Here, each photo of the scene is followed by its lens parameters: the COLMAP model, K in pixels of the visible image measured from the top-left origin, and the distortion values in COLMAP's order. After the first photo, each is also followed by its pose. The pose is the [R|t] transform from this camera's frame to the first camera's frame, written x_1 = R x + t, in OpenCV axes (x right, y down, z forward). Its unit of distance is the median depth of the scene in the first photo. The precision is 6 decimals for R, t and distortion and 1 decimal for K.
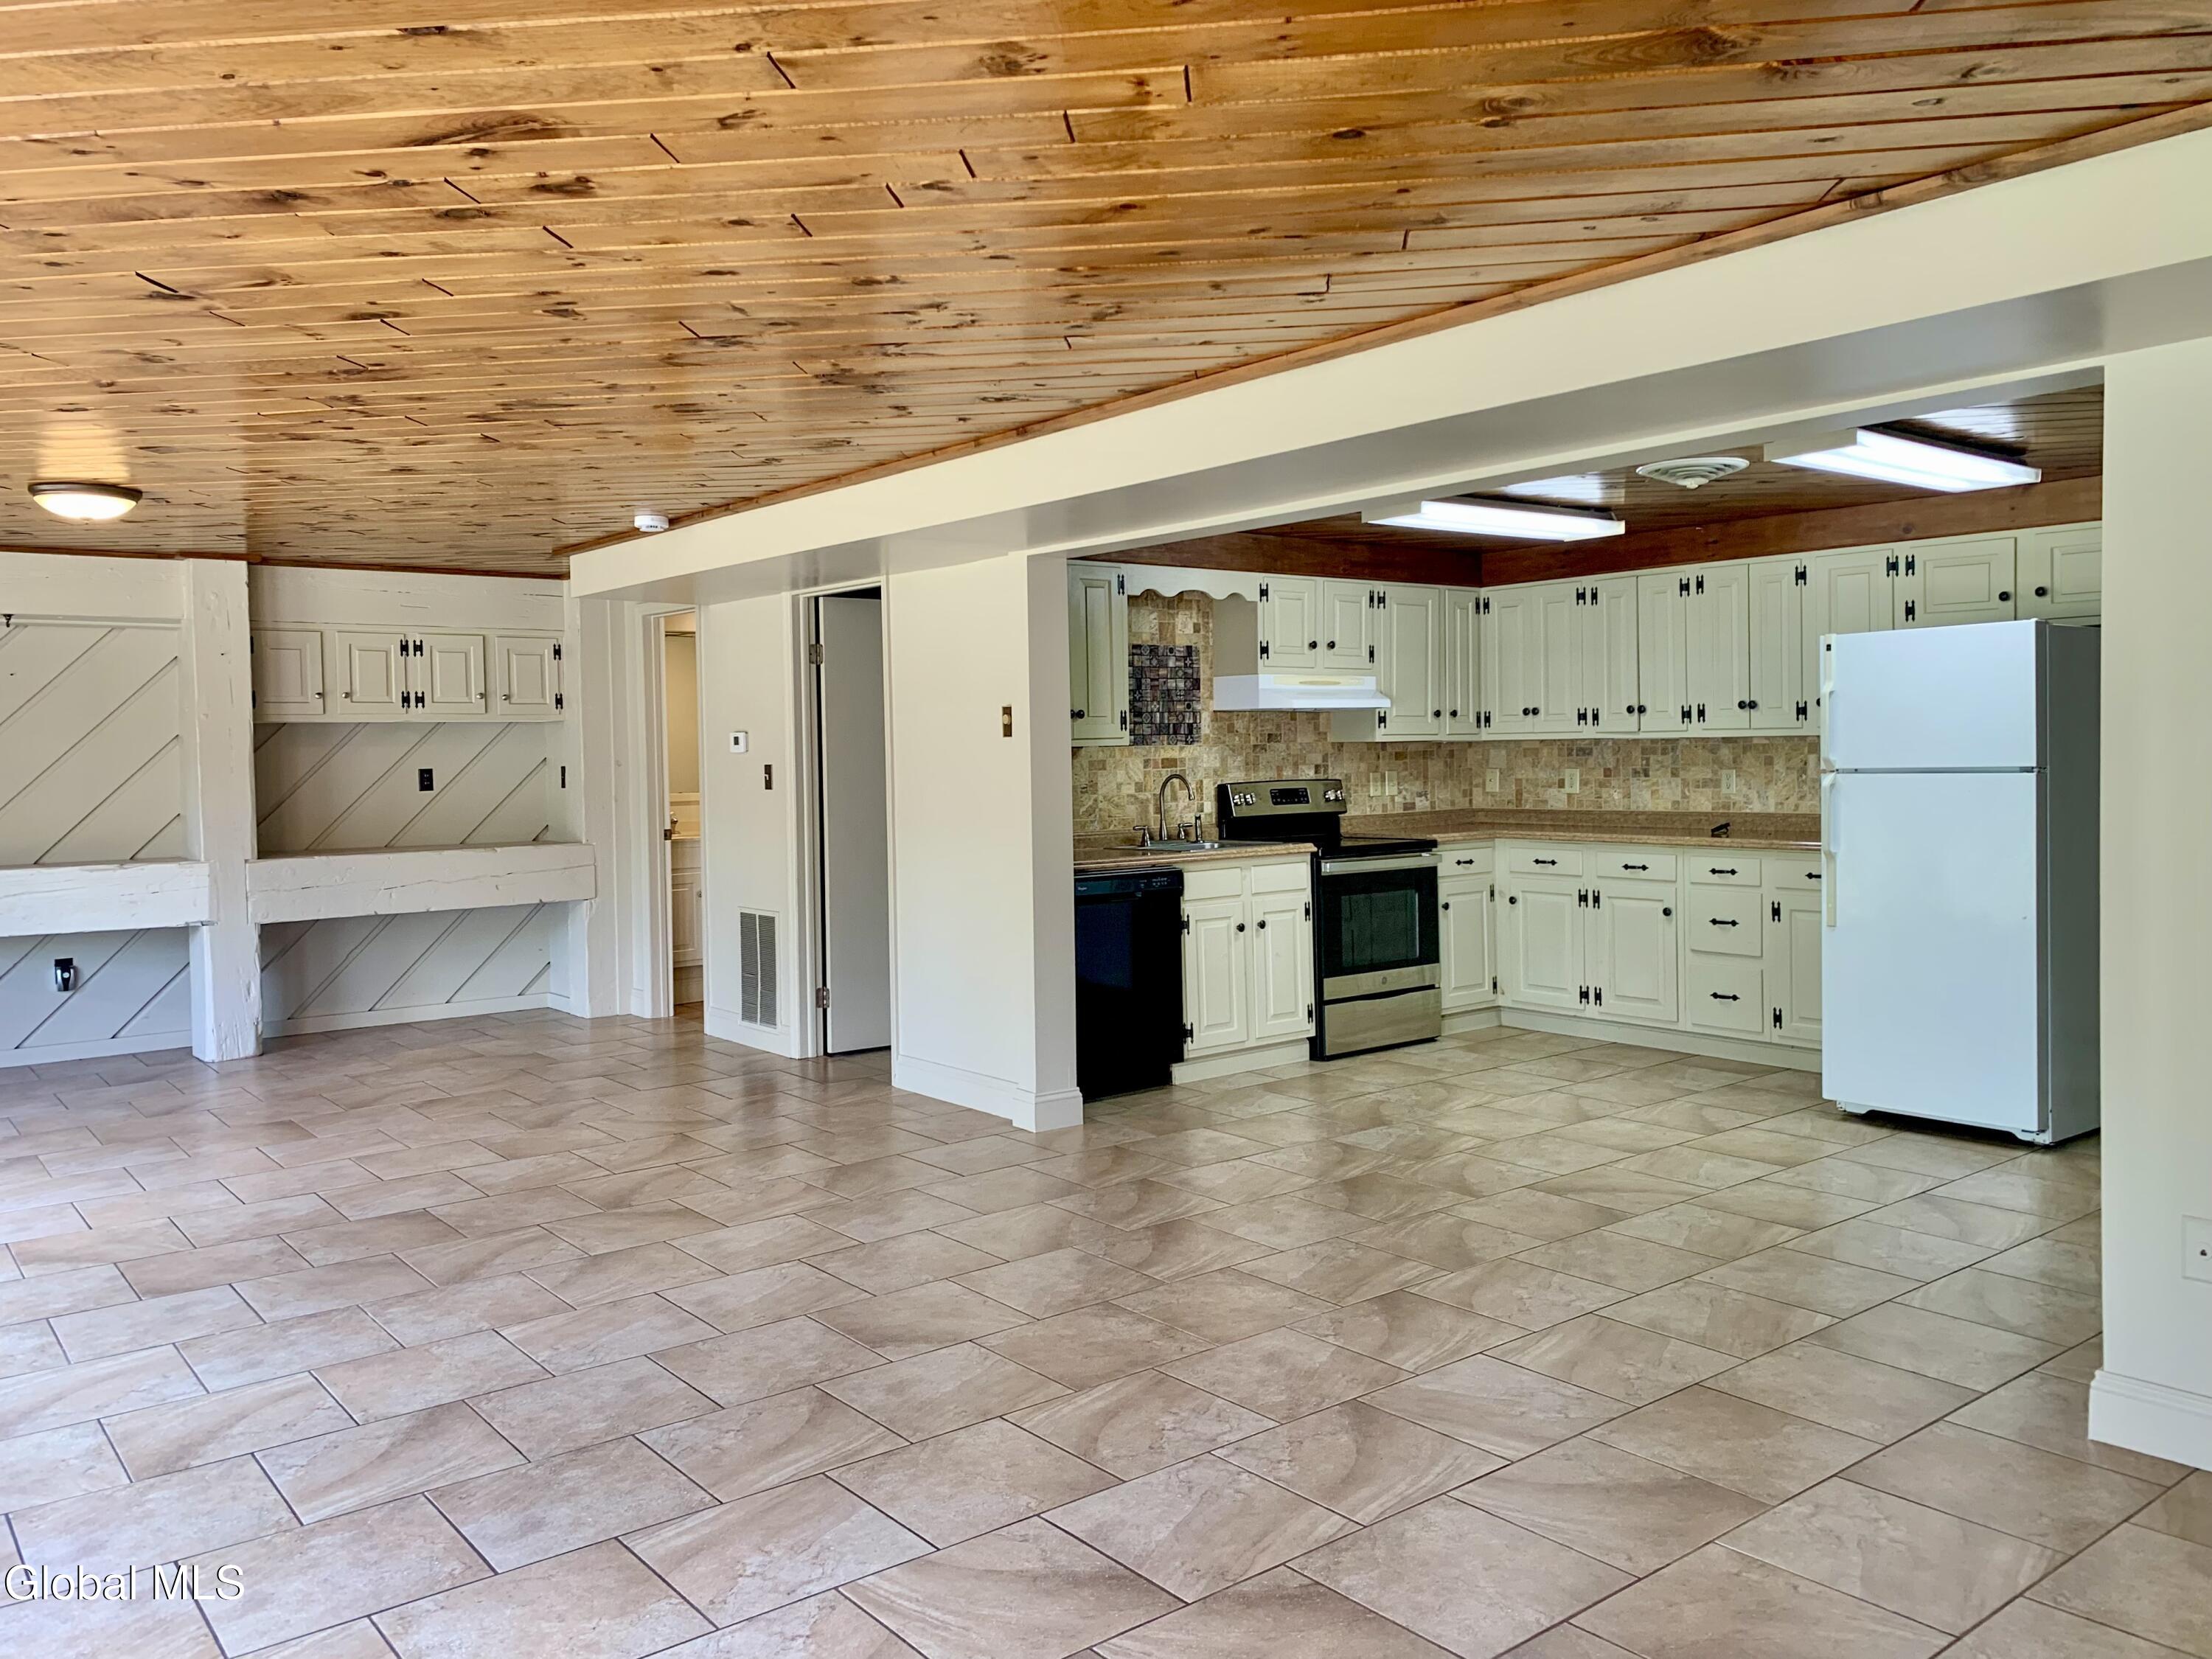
lens RADIAL K [[1715.2, 0, 1099.1], [0, 1715.2, 810.6], [0, 0, 1]] dist [0.057892, -0.059581]
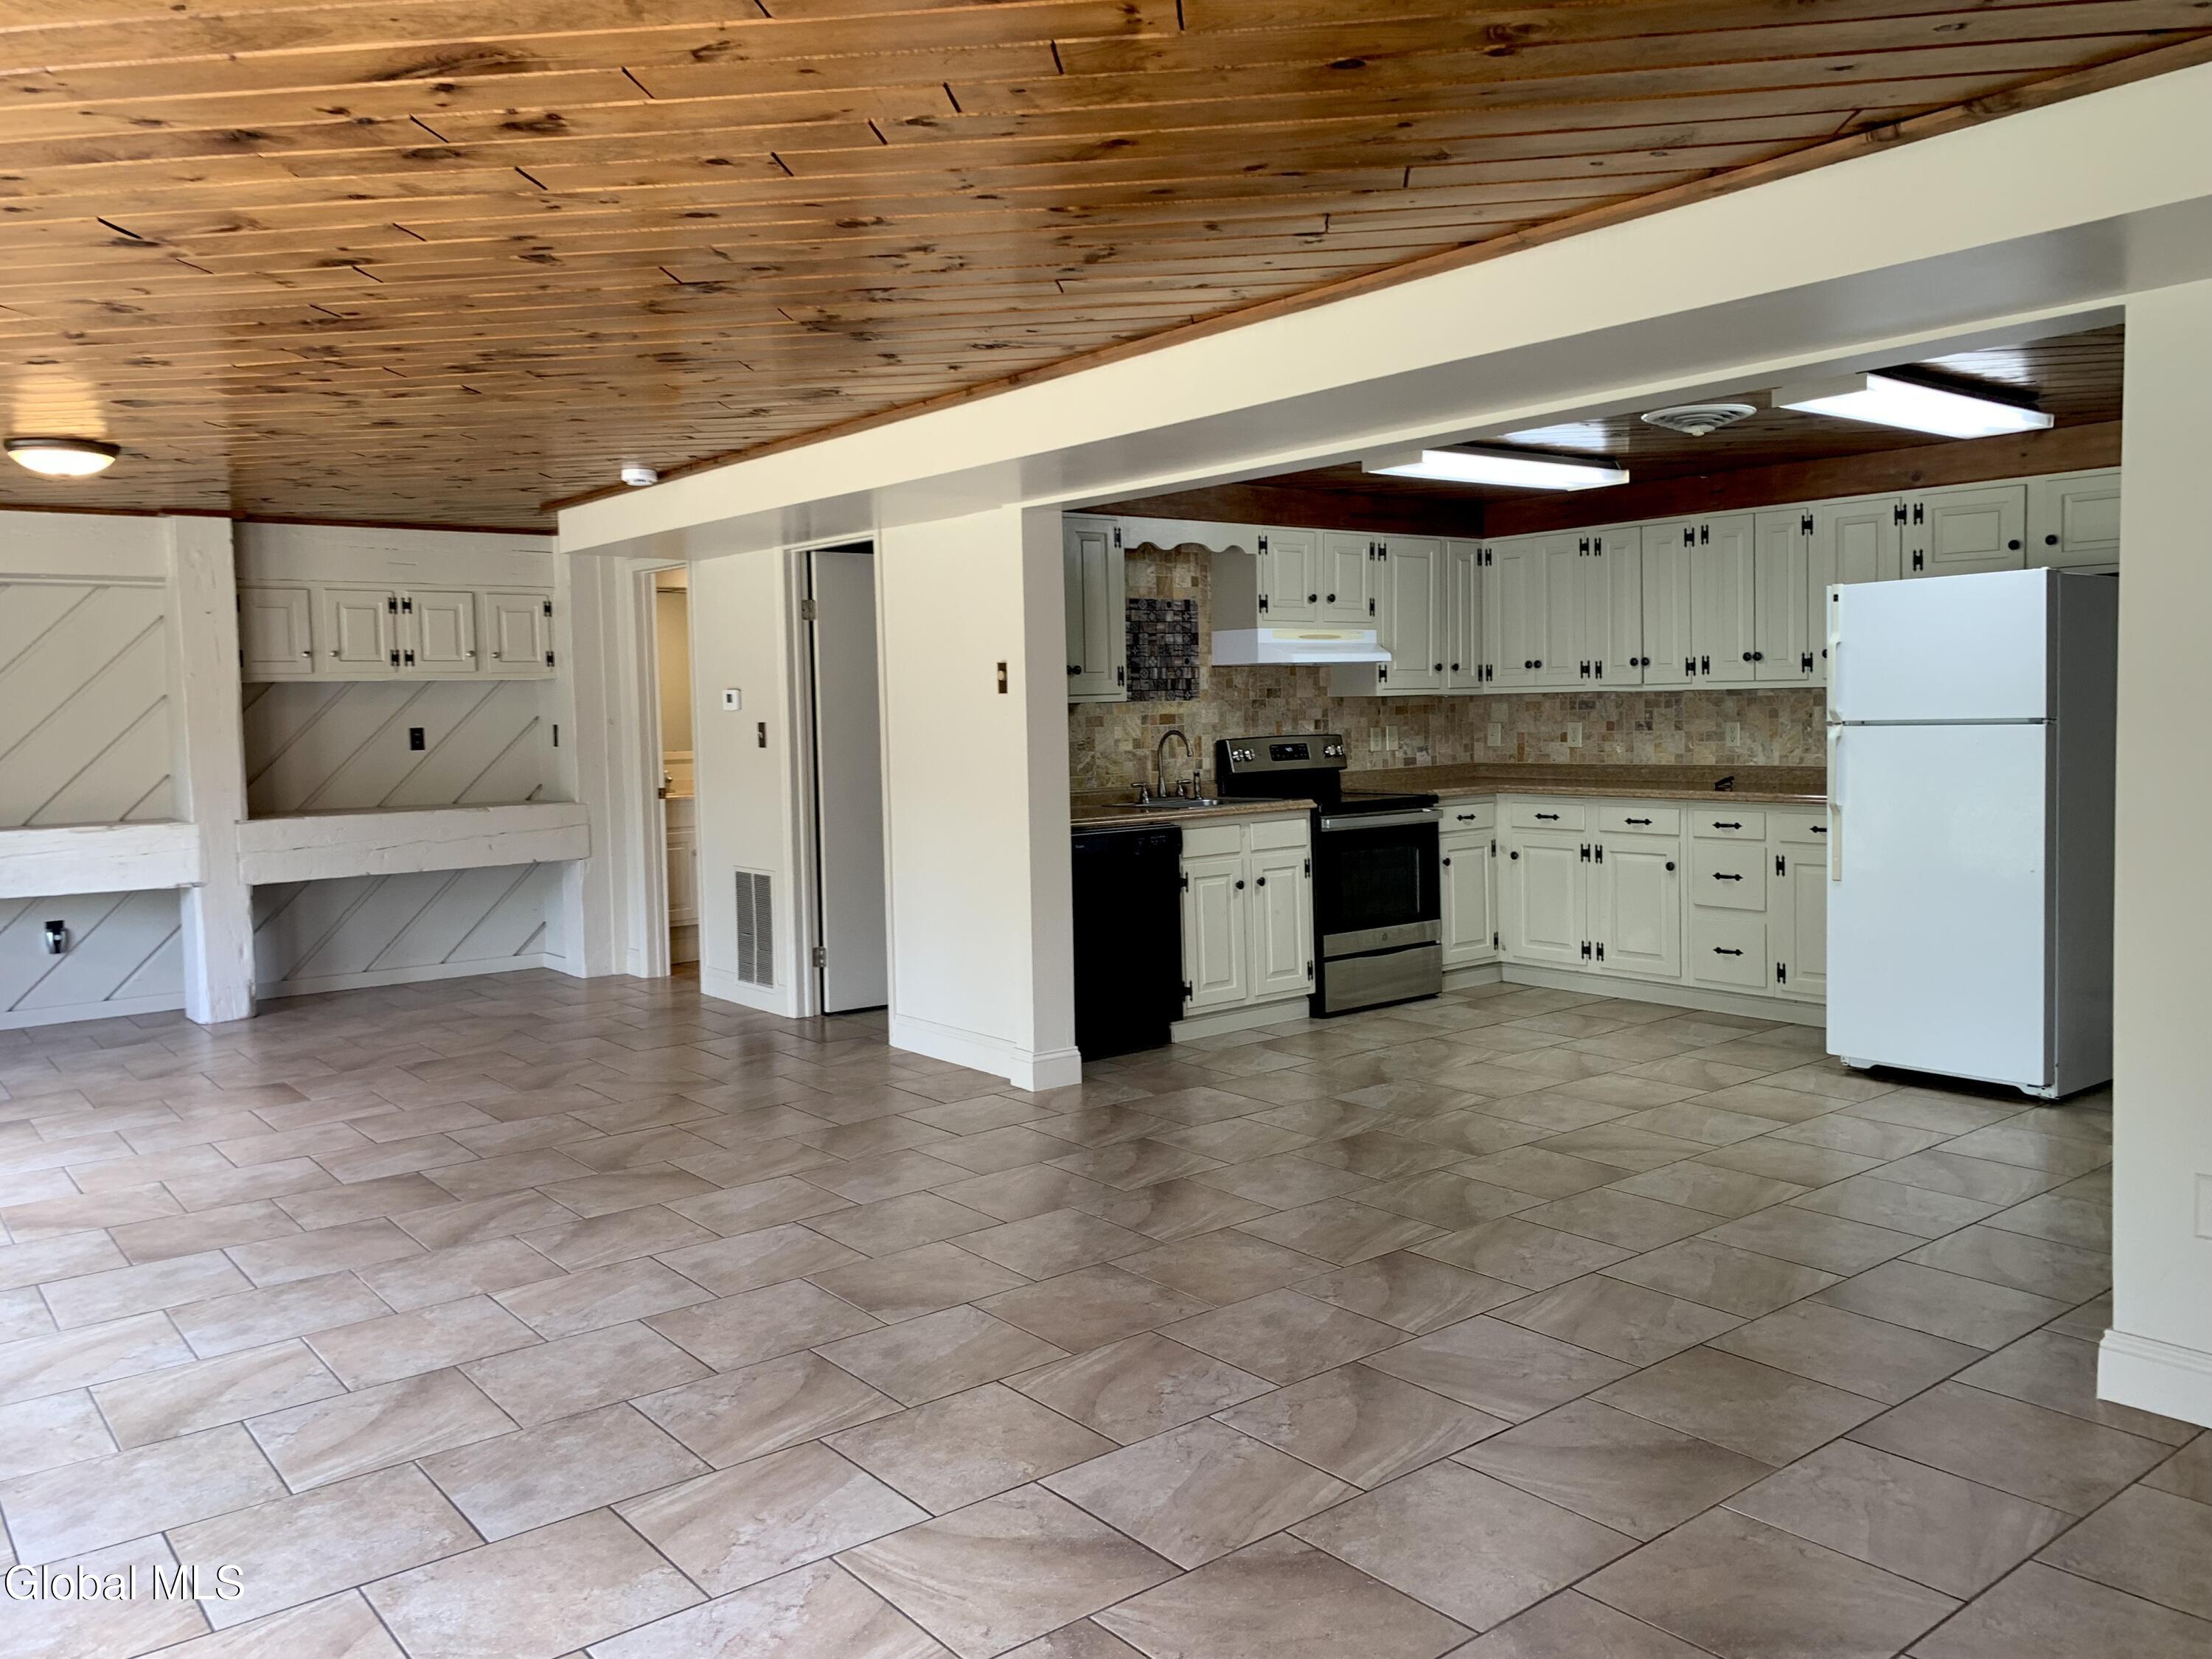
lens RADIAL K [[1715.2, 0, 1099.1], [0, 1715.2, 810.6], [0, 0, 1]] dist [0.057892, -0.059581]
pose [[0.999988, -0.004896, -0.000346, 0.001677], [0.004904, 0.999655, 0.025821, -0.000587], [0.000219, -0.025823, 0.999667, 0.010515]]
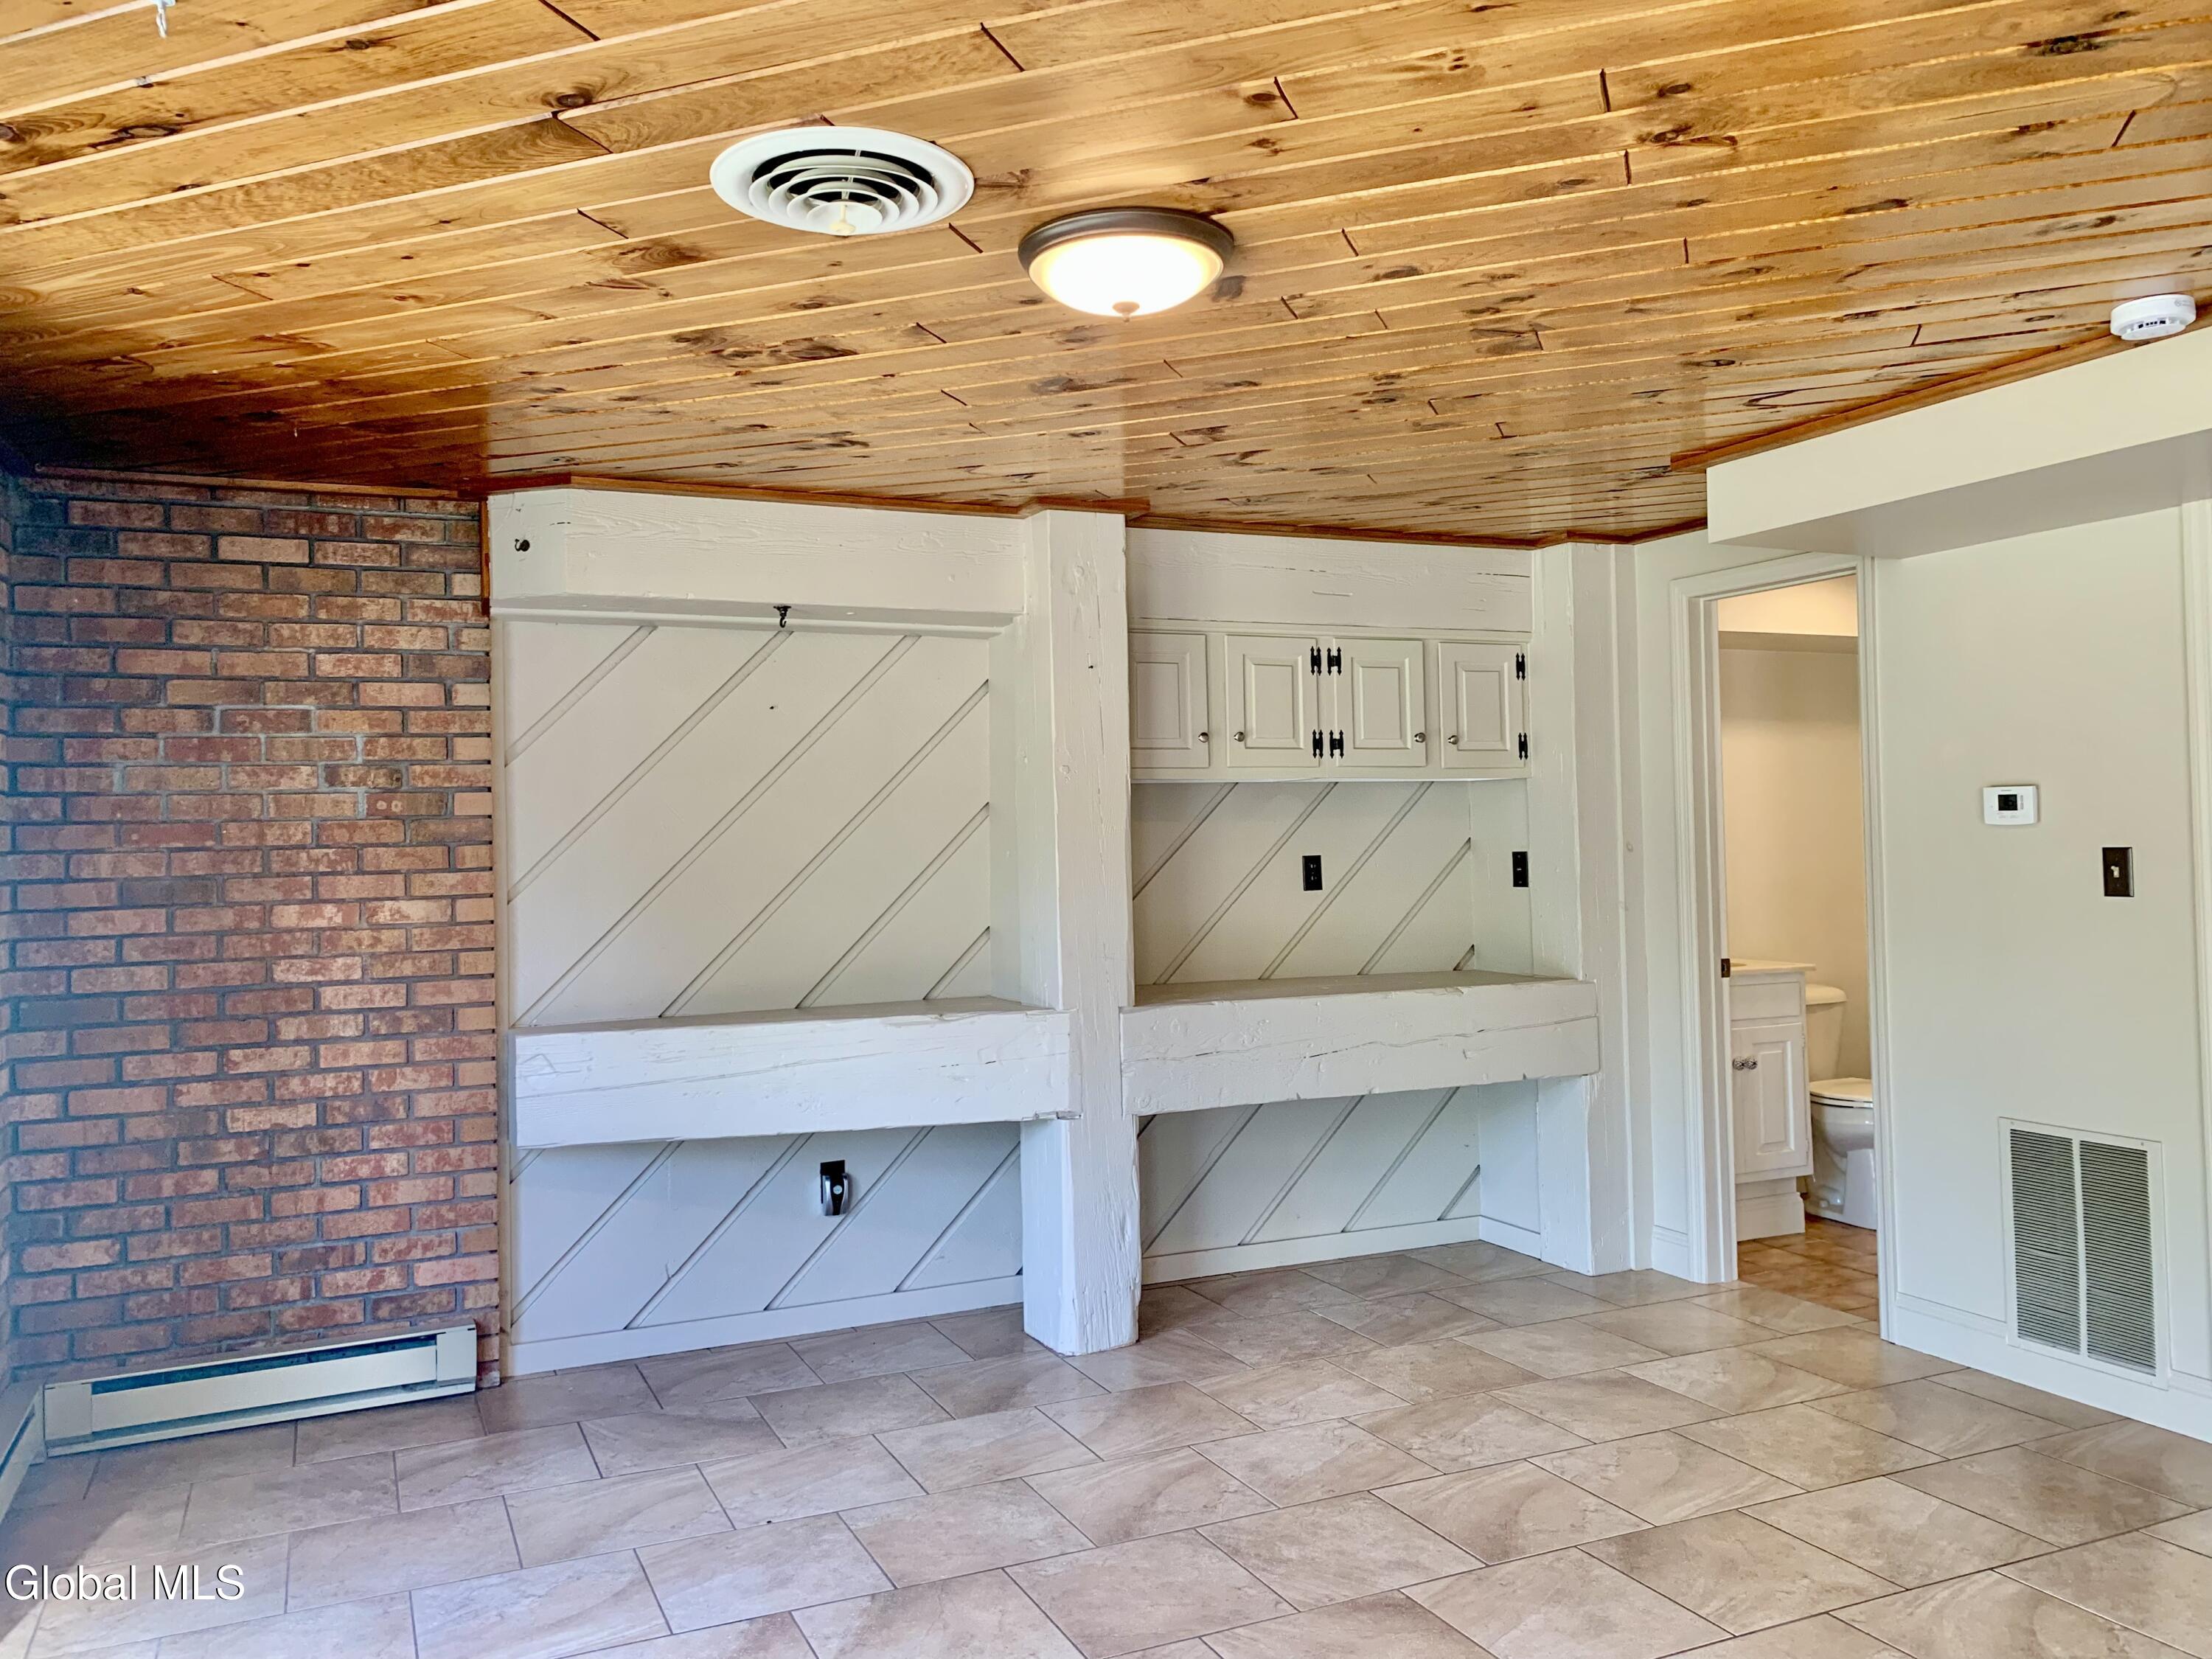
lens RADIAL K [[1702.9, 0, 1105.3], [0, 1702.9, 797.0], [0, 0, 1]] dist [0.064088, -0.068716]
pose [[0.973331, -0.008907, -0.229233, -0.382718], [-0.004890, 0.998213, -0.059549, -0.009886], [0.229354, 0.059082, 0.971548, 0.447138]]
